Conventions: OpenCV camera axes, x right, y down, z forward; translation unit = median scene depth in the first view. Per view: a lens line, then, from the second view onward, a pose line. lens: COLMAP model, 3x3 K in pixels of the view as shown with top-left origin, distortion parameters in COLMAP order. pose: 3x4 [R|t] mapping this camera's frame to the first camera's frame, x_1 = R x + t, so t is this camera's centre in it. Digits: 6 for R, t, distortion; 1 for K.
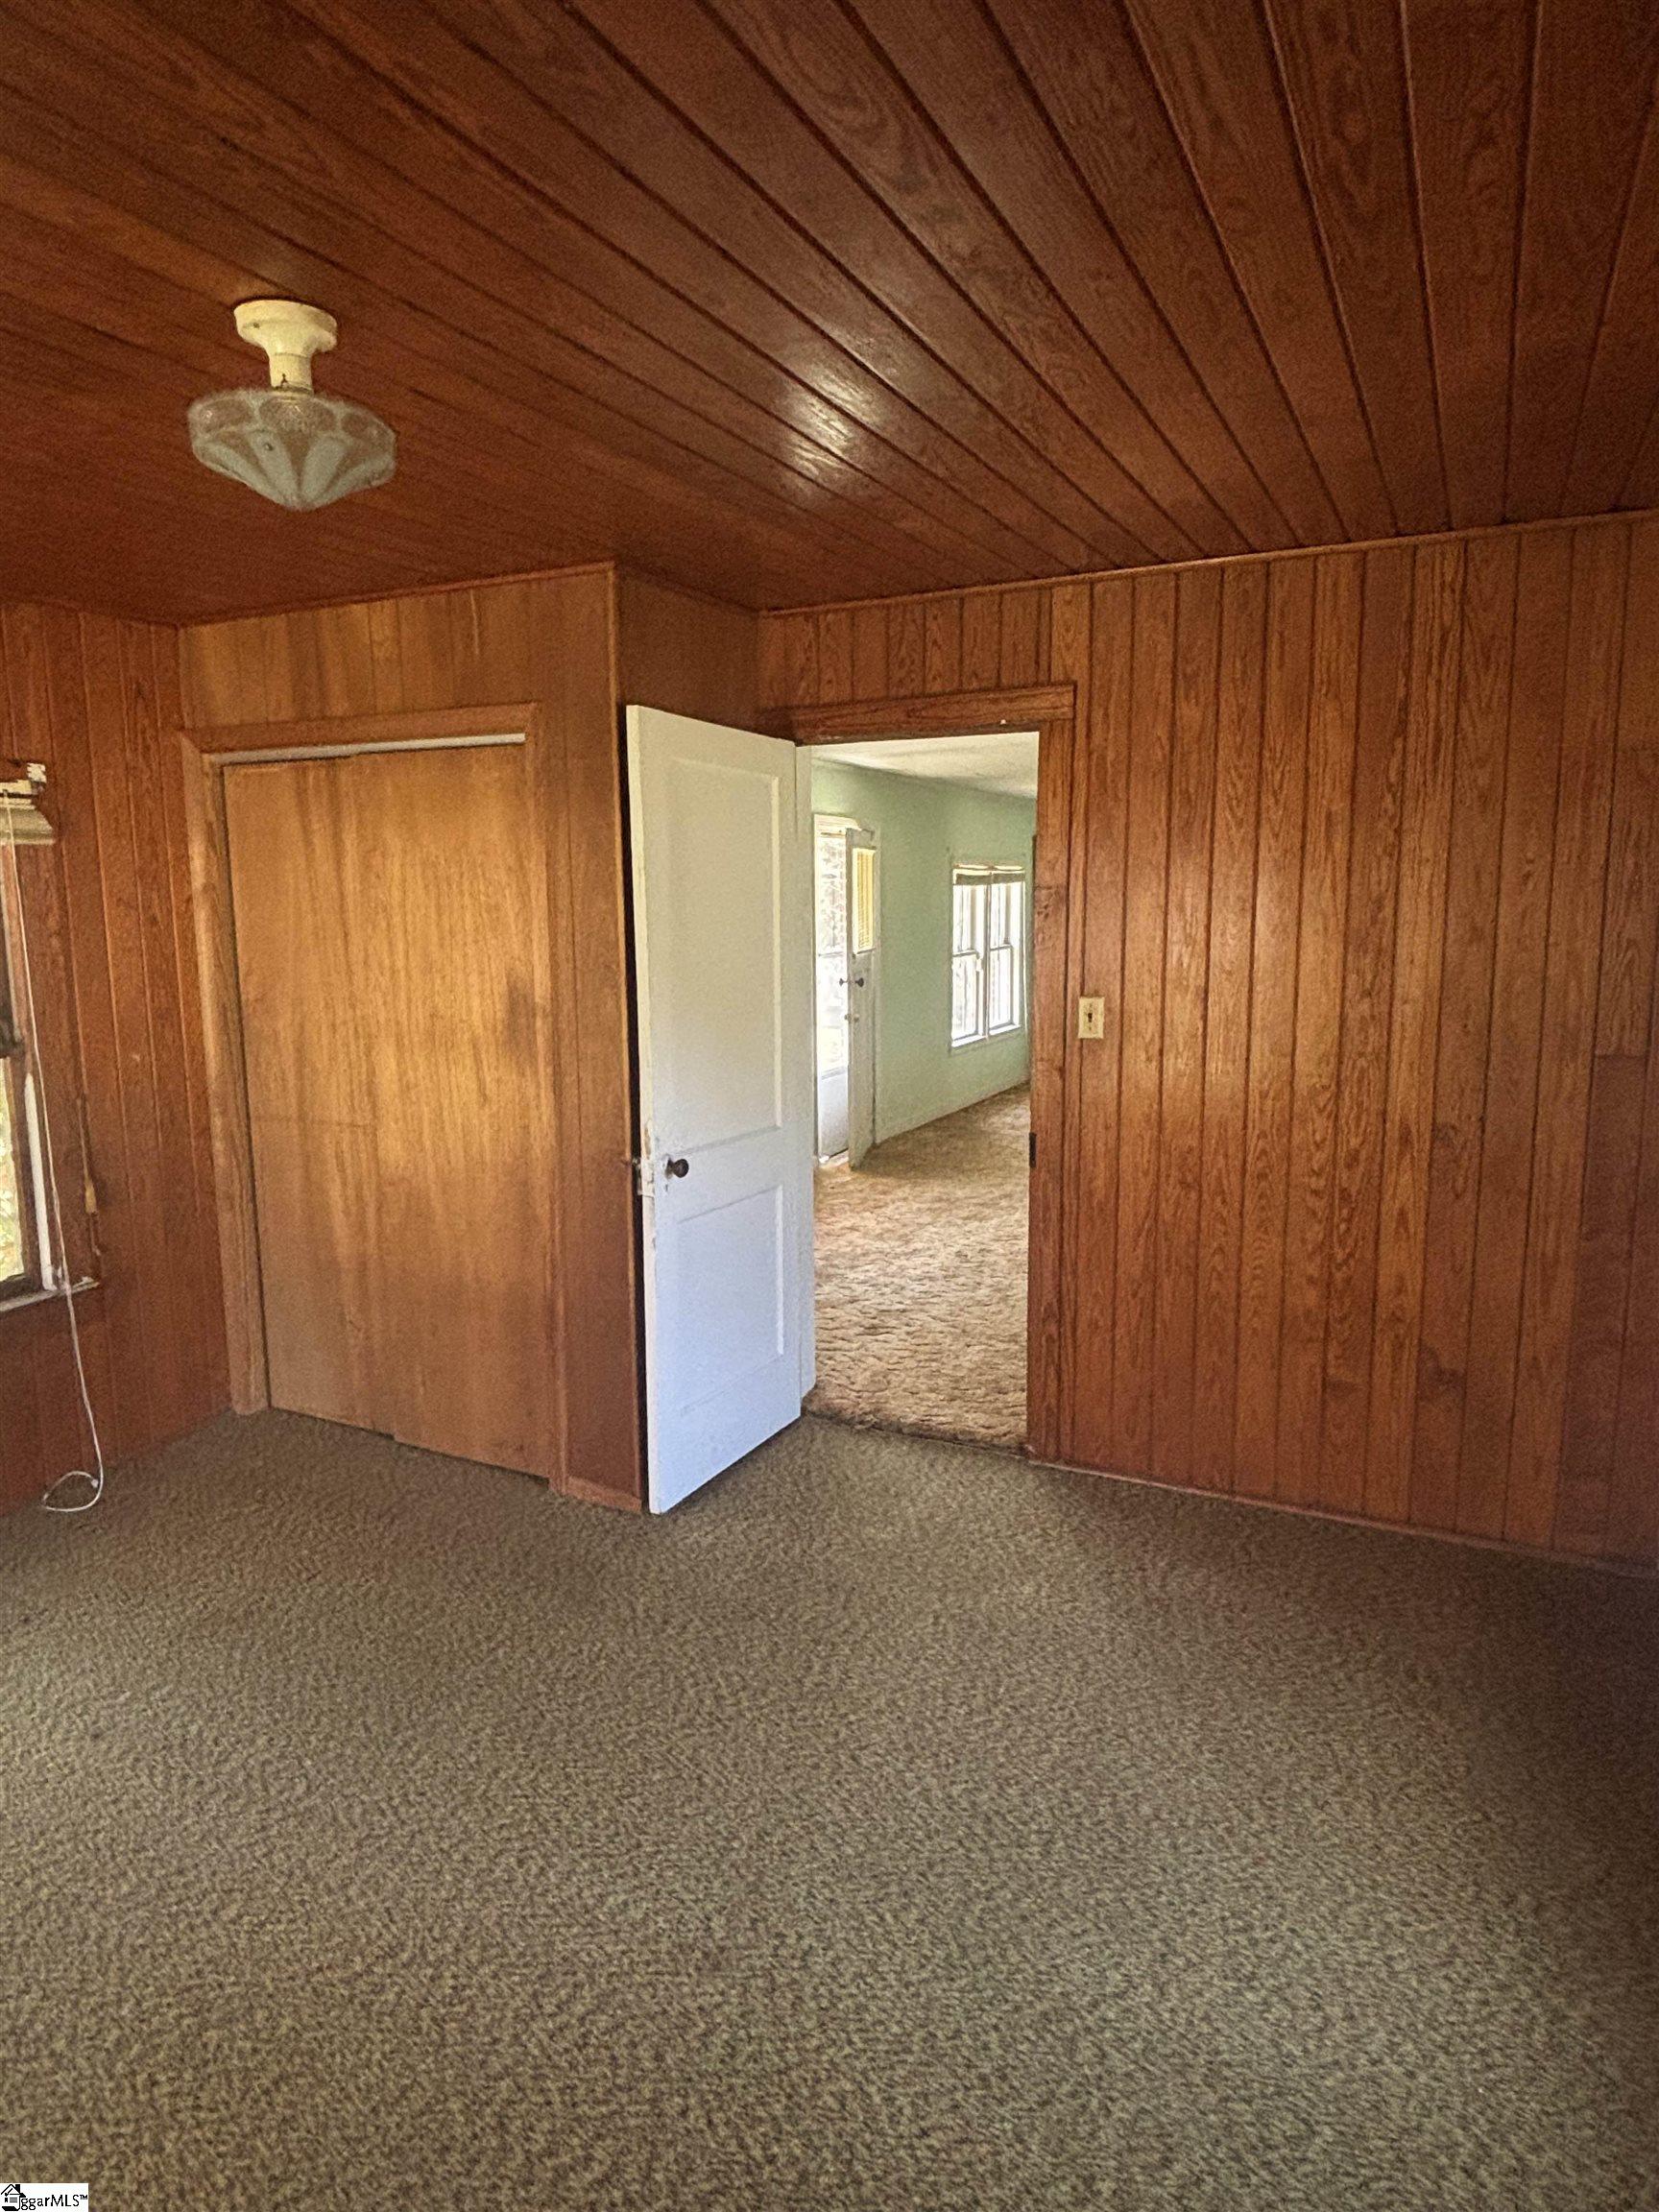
lens RADIAL K [[1308.7, 0, 828.2], [0, 1308.7, 1109.5], [0, 0, 1]] dist [0.015703, -0.032263]
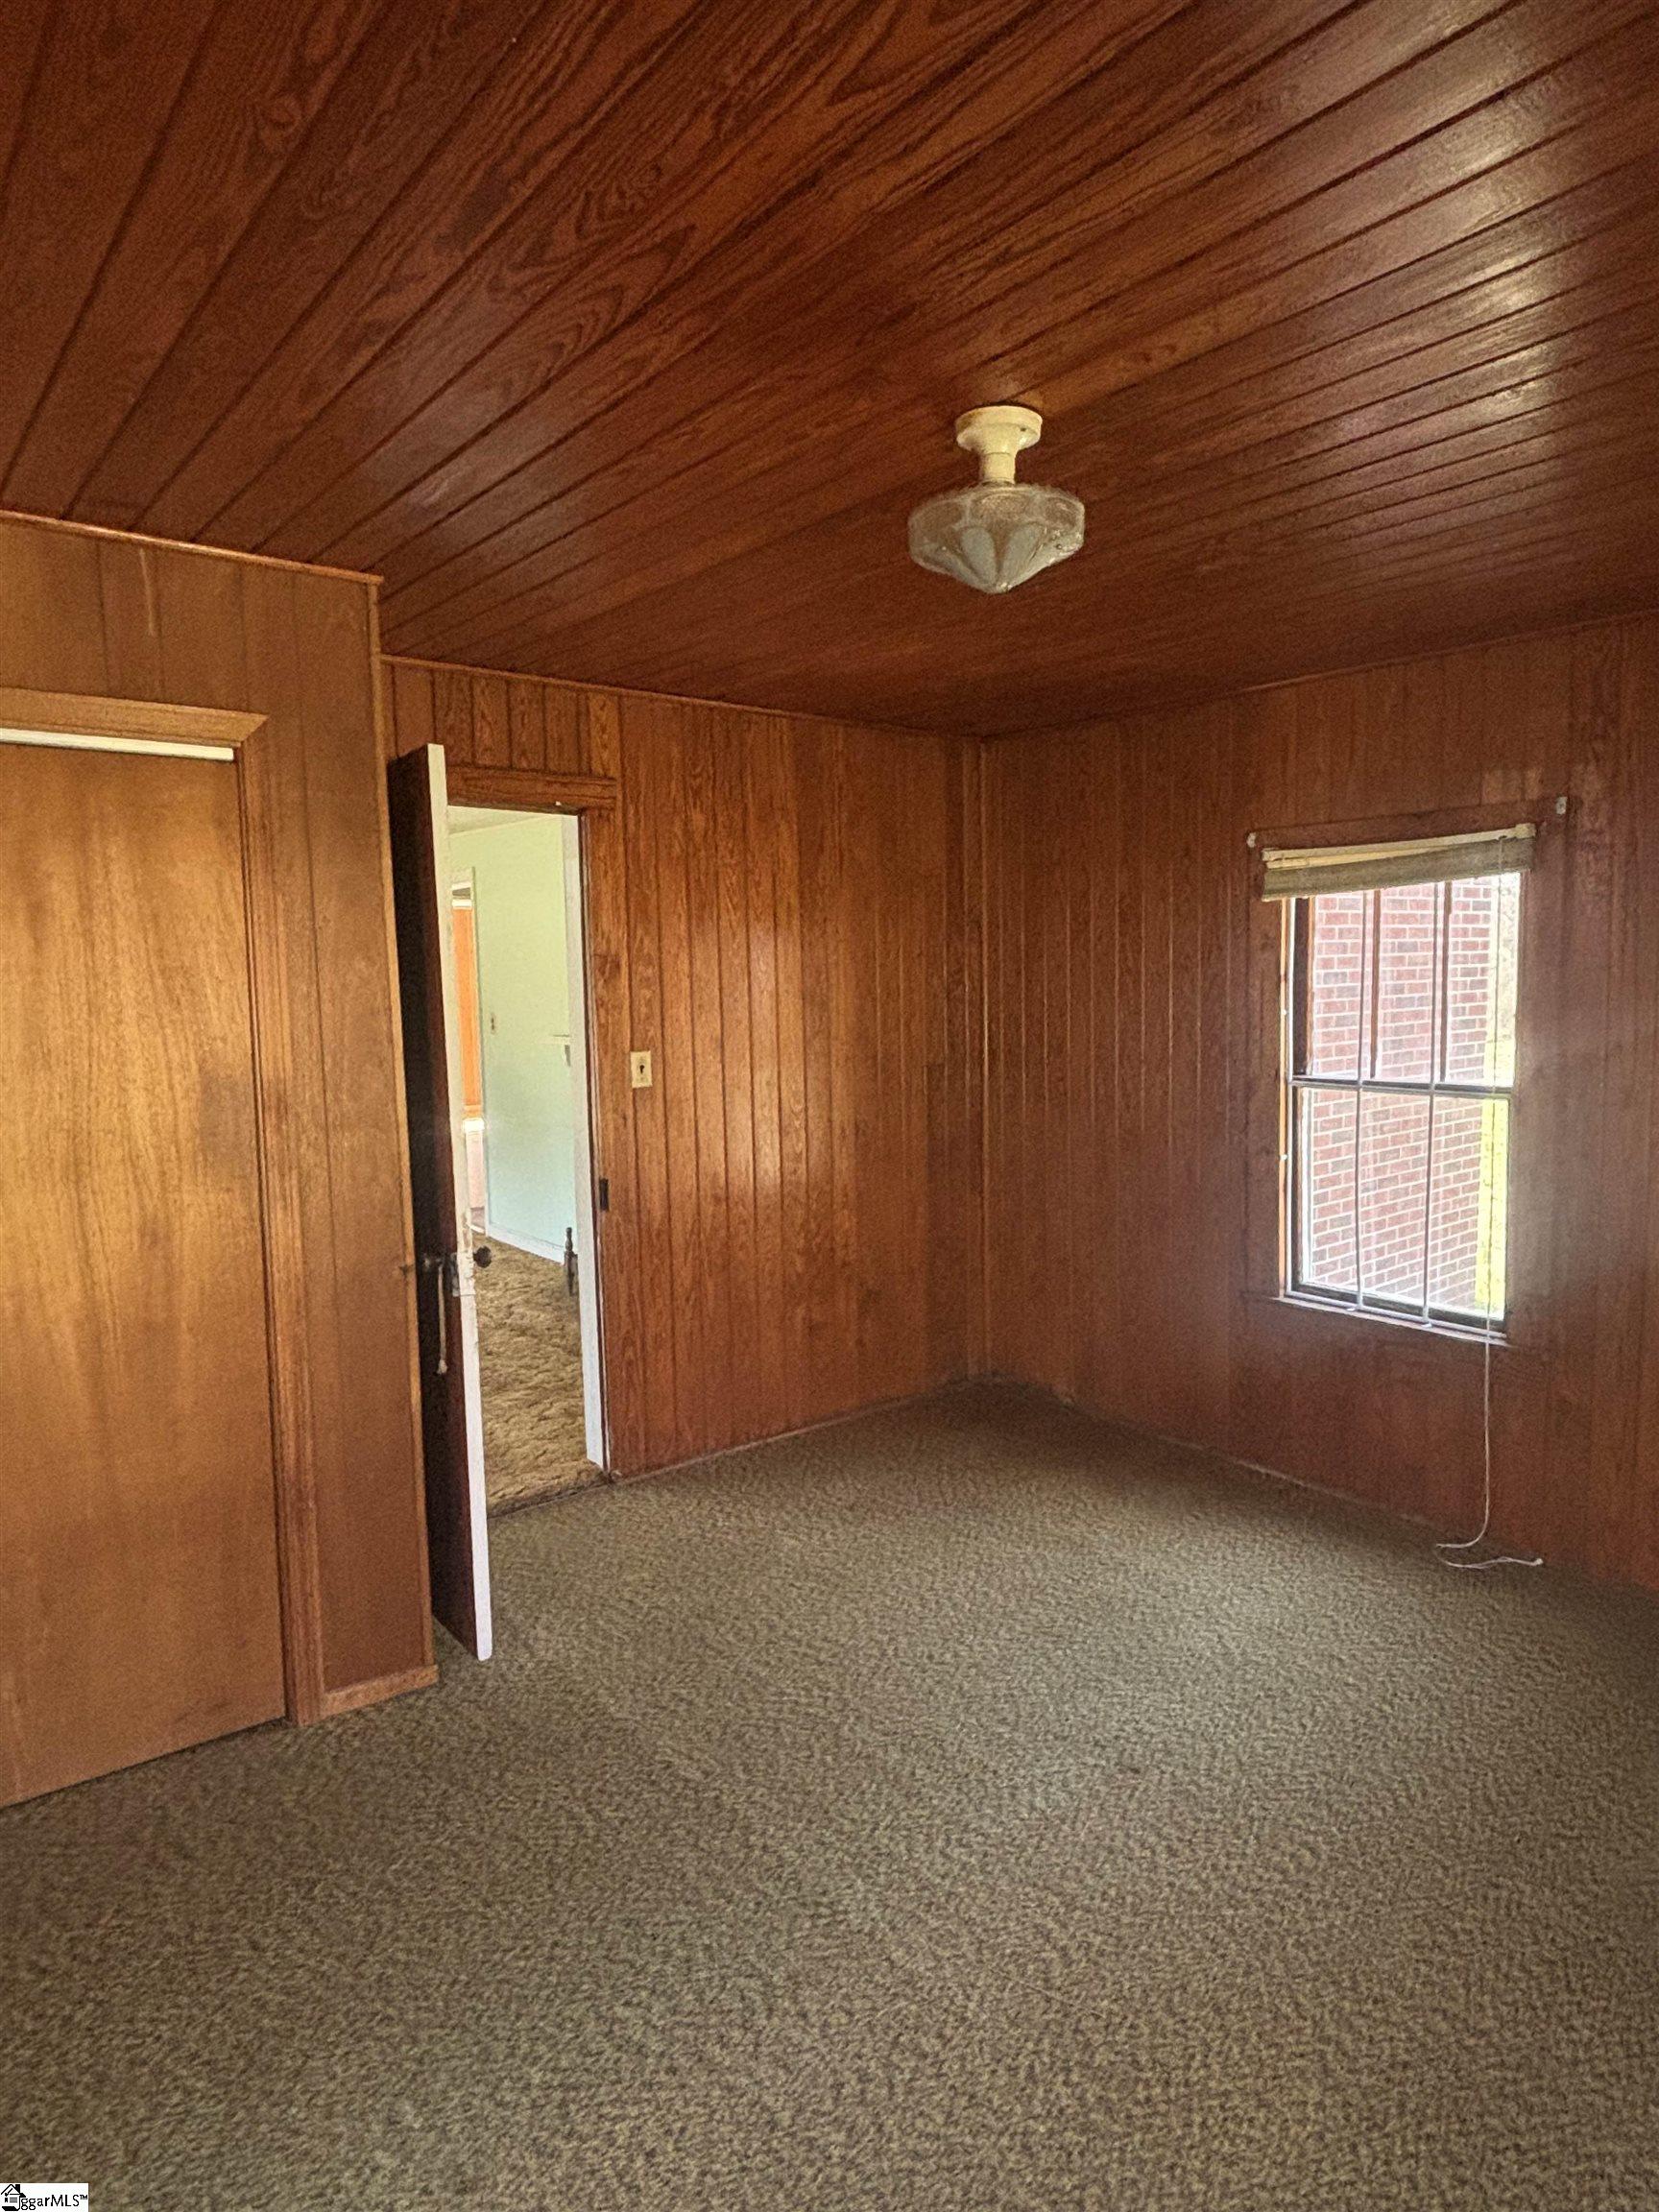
lens RADIAL K [[1308.7, 0, 871.4], [0, 1308.7, 1092.8], [0, 0, 1]] dist [0.015703, -0.032263]
pose [[0.413224, -0.080899, 0.907029, -0.774555], [0.141662, 0.989631, 0.023728, -0.049425], [-0.899543, 0.118687, 0.420399, 0.347620]]
